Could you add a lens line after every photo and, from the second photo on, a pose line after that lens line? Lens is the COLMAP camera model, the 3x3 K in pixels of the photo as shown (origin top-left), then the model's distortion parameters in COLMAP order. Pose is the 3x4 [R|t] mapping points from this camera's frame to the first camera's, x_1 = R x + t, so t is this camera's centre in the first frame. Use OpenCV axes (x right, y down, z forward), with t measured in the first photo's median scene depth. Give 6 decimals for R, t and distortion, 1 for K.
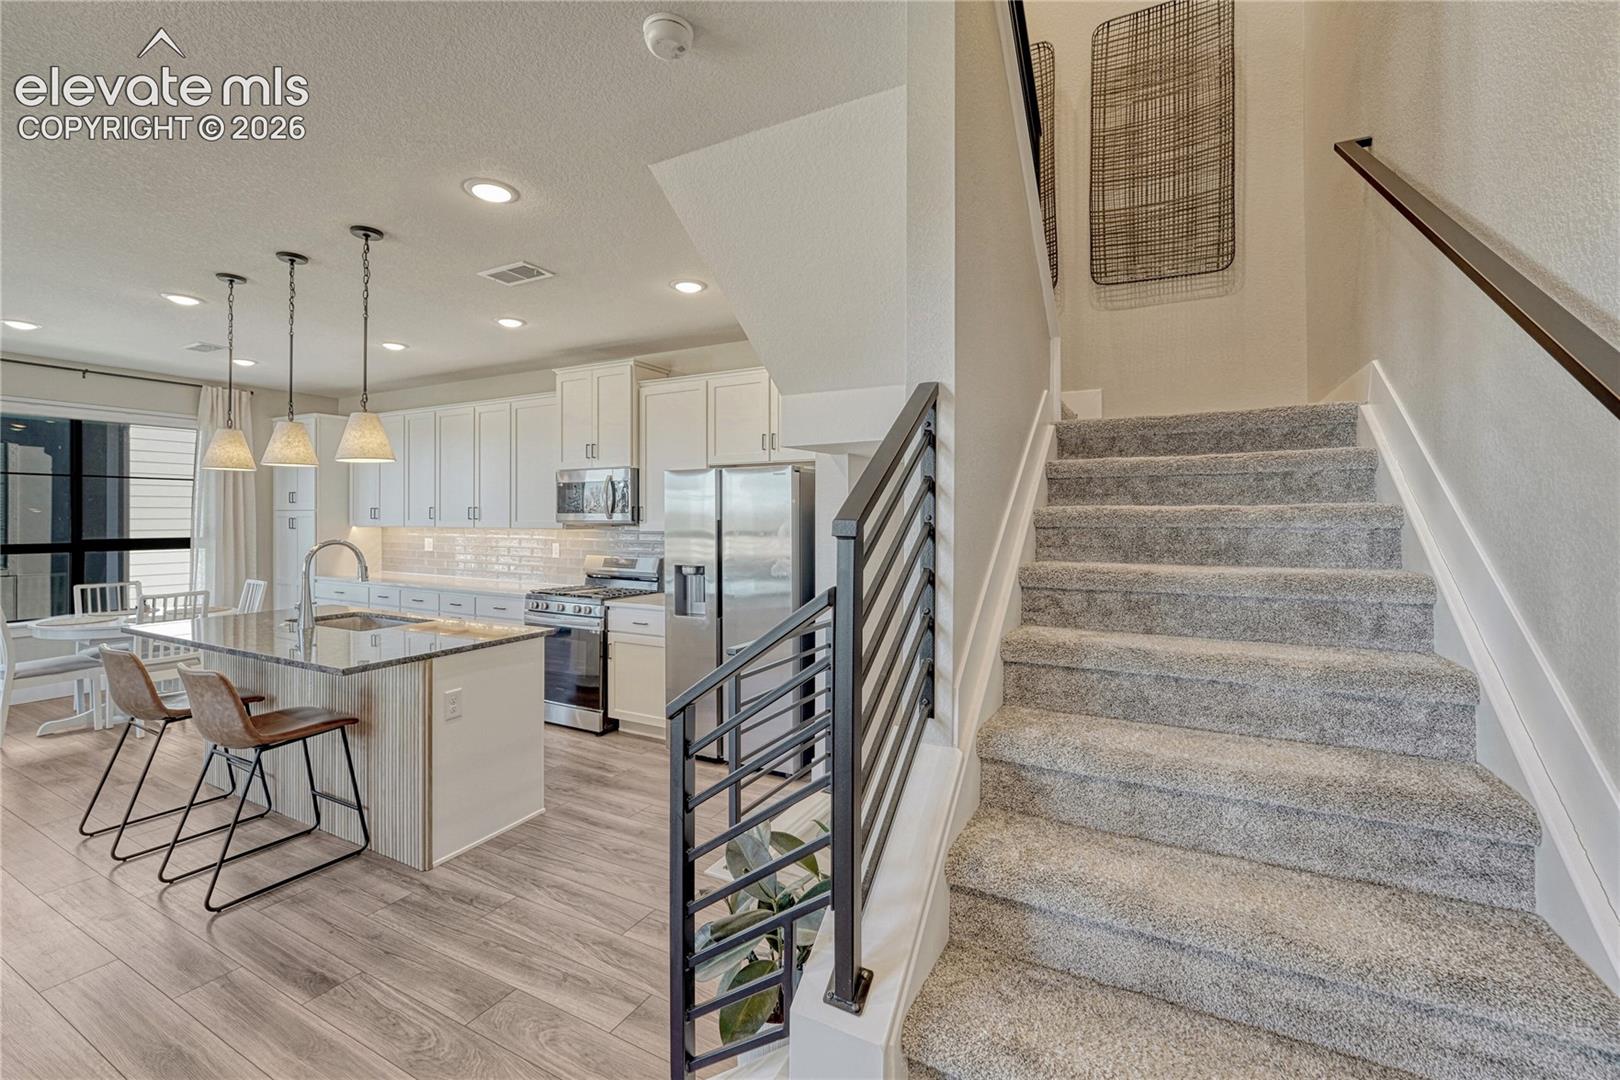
lens RADIAL K [[677.3, 0, 790.0], [0, 677.3, 513.6], [0, 0, 1]] dist [-0.002426, -0.000067]
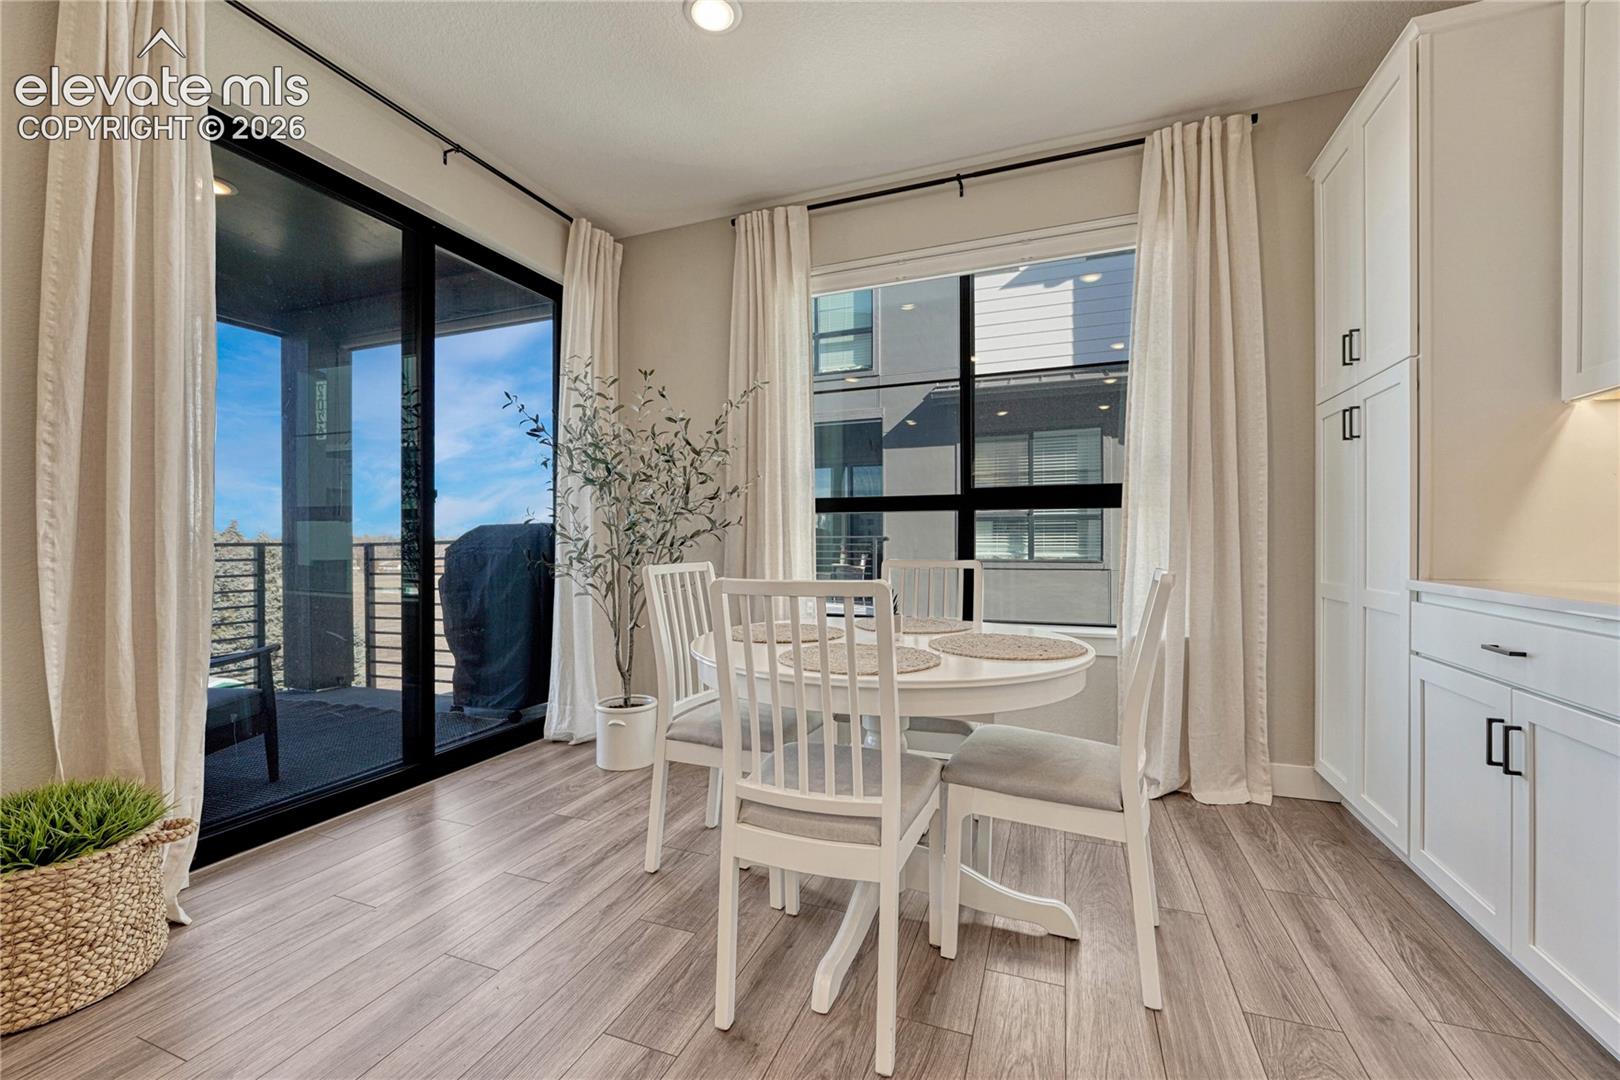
lens RADIAL K [[668.4, 0, 801.6], [0, 668.4, 545.9], [0, 0, 1]] dist [-0.005084, -0.000308]
pose [[0.135245, 0.006834, -0.990789, -0.600706], [0.009726, 0.999919, 0.008224, 0.096041], [0.990764, -0.010749, 0.135168, 0.929501]]
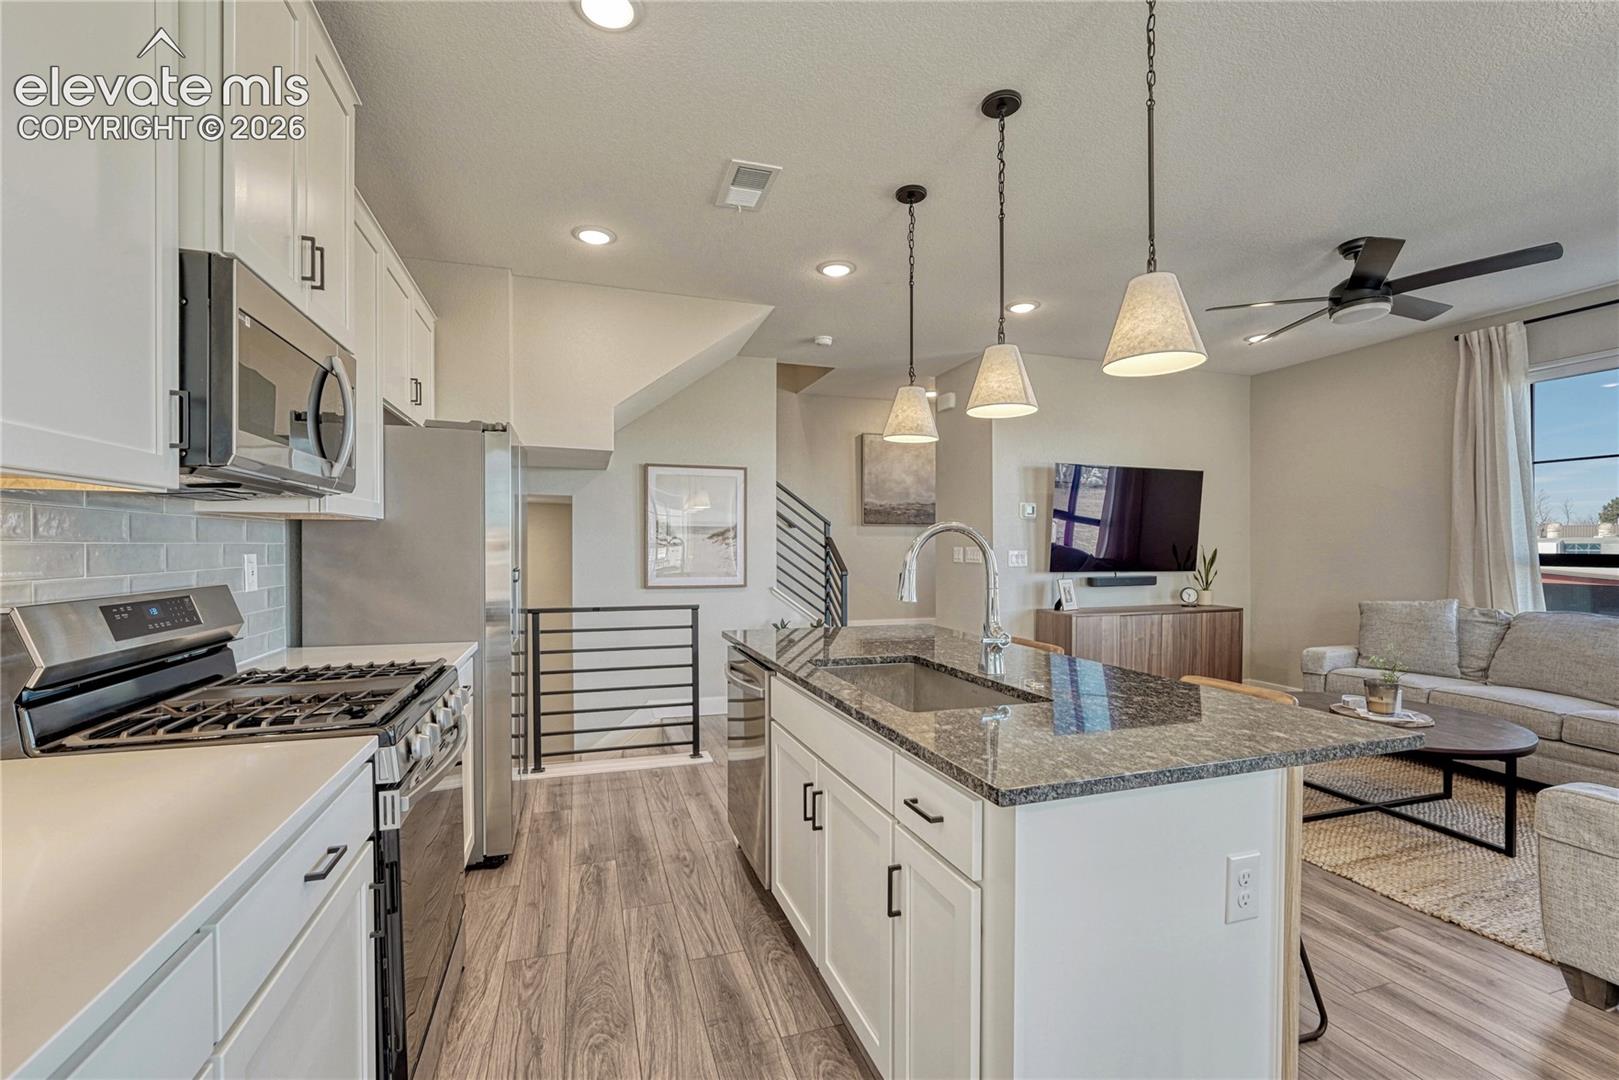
lens RADIAL K [[689.2, 0, 803.3], [0, 689.2, 545.8], [0, 0, 1]] dist [-0.003328, 0.000673]
pose [[-0.739397, -0.003099, 0.673263, -0.715240], [-0.007871, 0.999961, -0.004042, 0.045009], [-0.673224, -0.008288, -0.739392, 1.117650]]
